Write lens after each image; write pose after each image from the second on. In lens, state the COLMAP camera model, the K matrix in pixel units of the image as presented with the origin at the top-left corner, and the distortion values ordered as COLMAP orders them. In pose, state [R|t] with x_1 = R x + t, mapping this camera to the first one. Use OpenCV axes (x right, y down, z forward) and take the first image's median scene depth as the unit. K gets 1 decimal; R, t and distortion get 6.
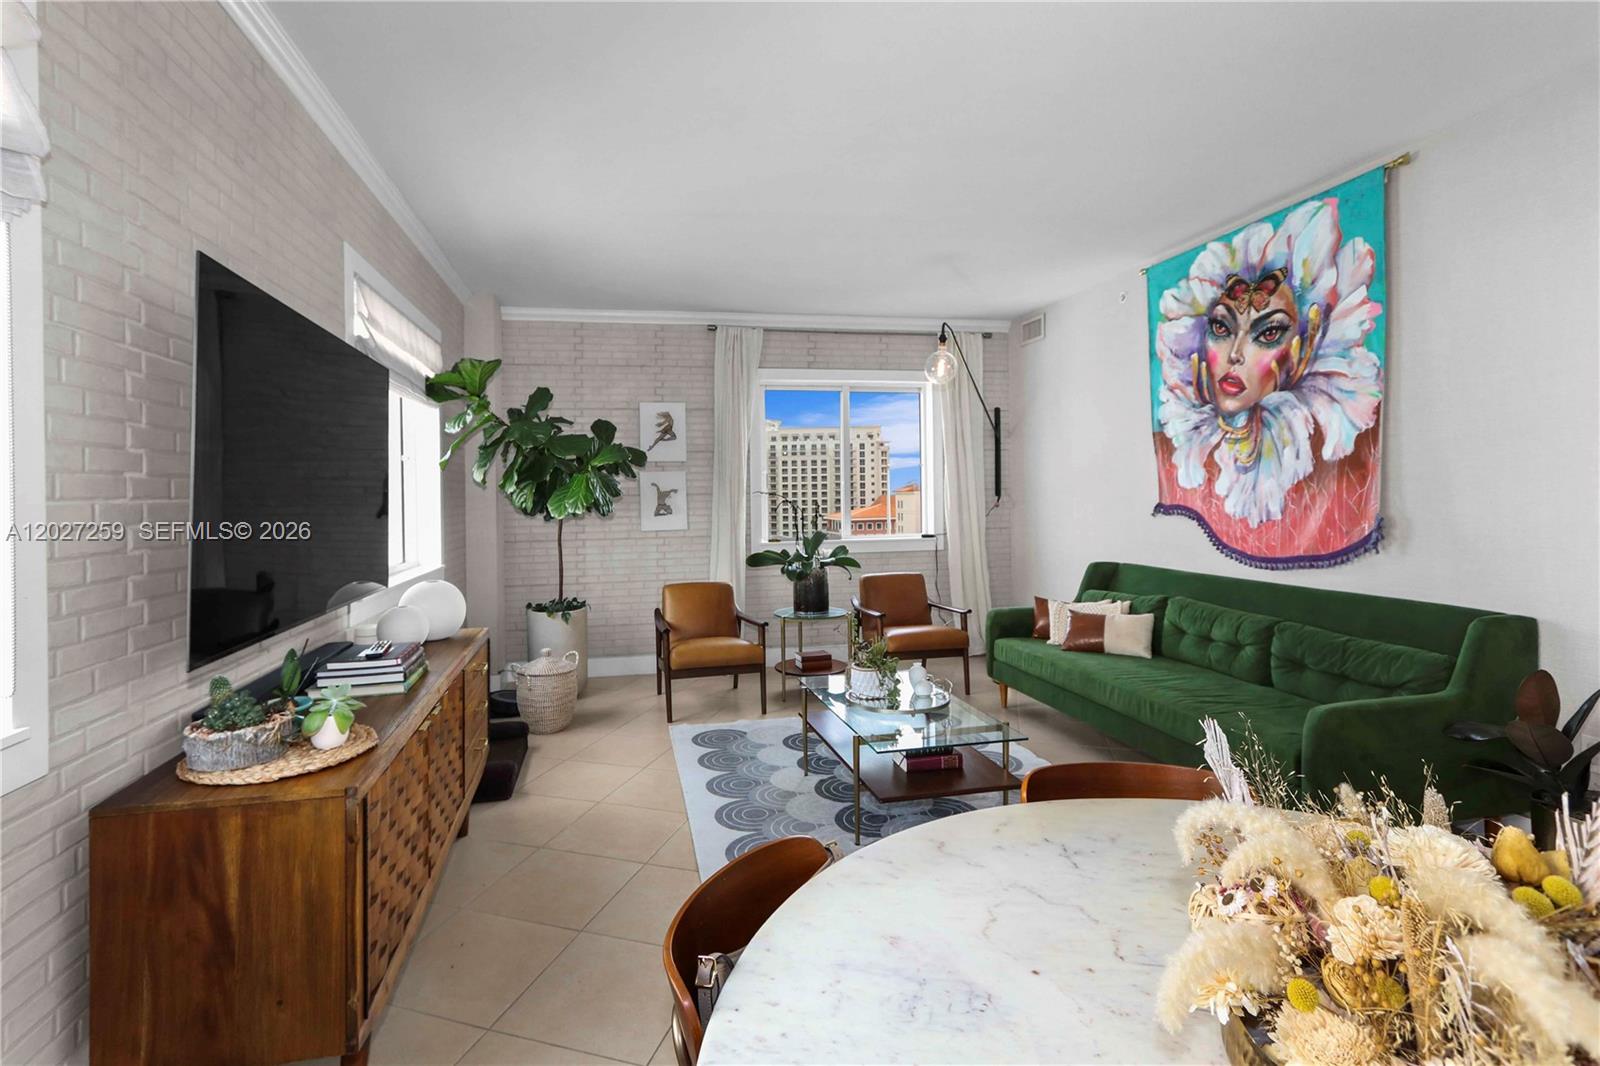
lens RADIAL K [[754.6, 0, 759.9], [0, 754.6, 490.8], [0, 0, 1]] dist [-0.003697, 0.000530]
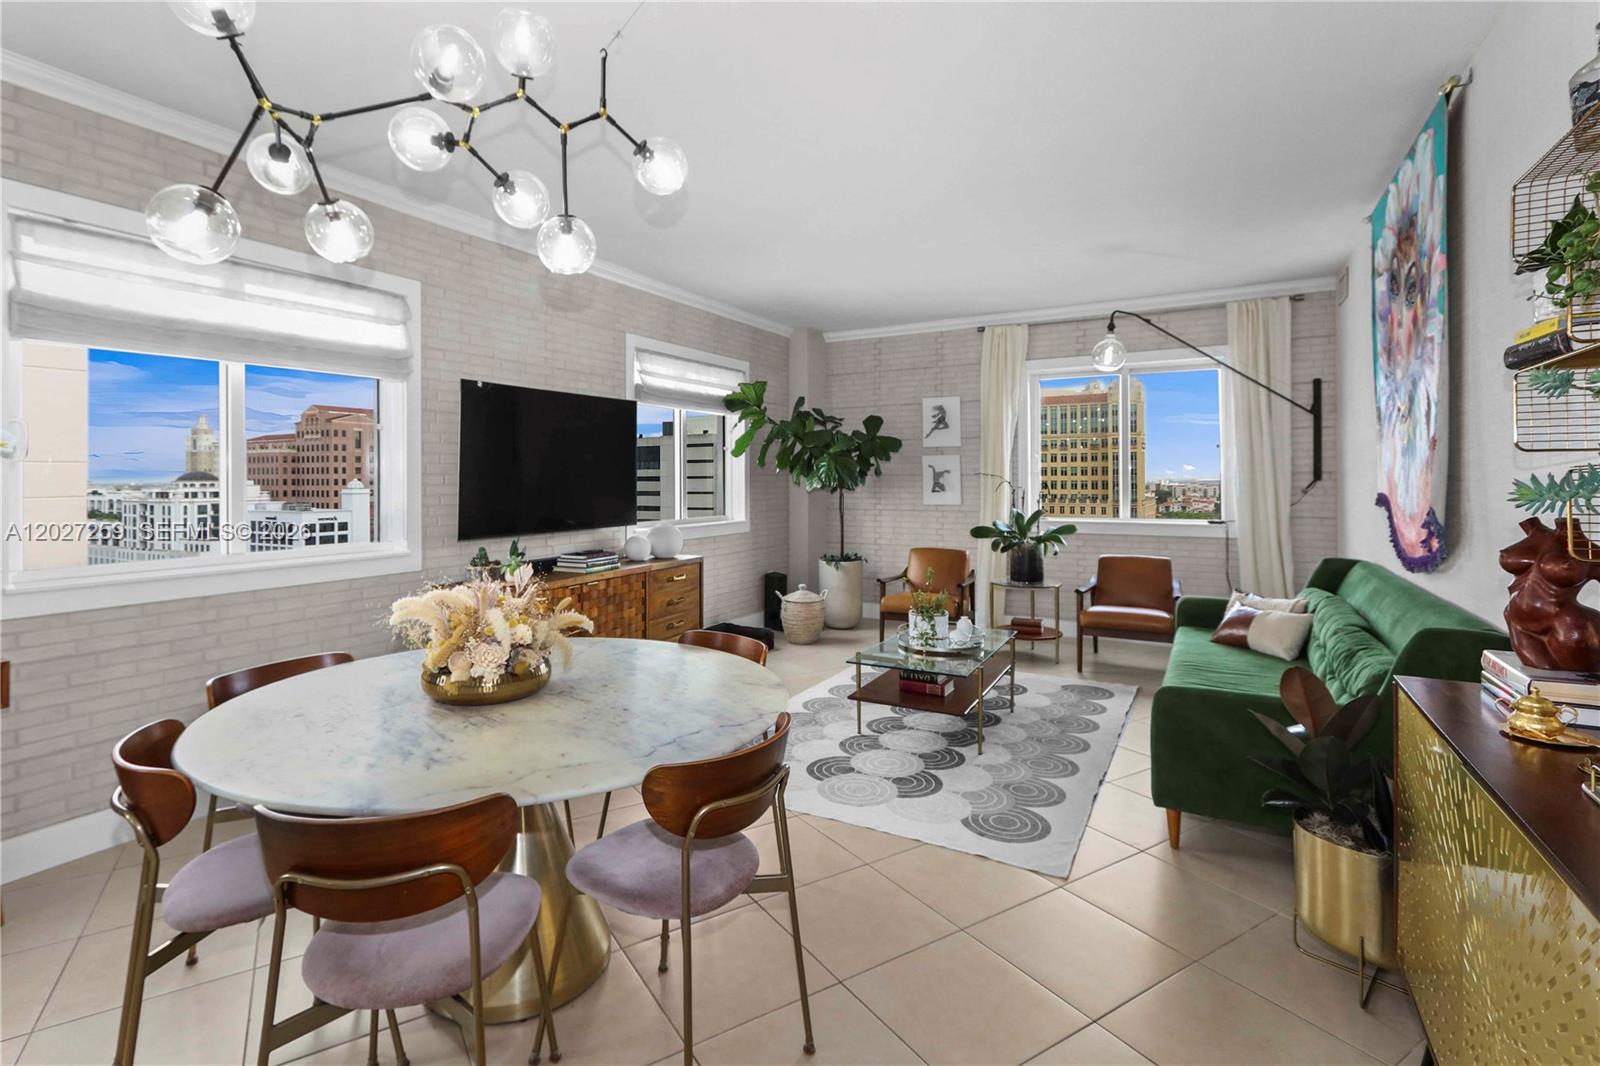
lens RADIAL K [[754.6, 0, 773.1], [0, 754.6, 475.9], [0, 0, 1]] dist [-0.003697, 0.000530]
pose [[0.754181, 0.012307, -0.656552, 0.456507], [-0.007910, 0.999922, 0.009658, -0.002587], [0.656619, -0.002091, 0.754219, -0.069969]]
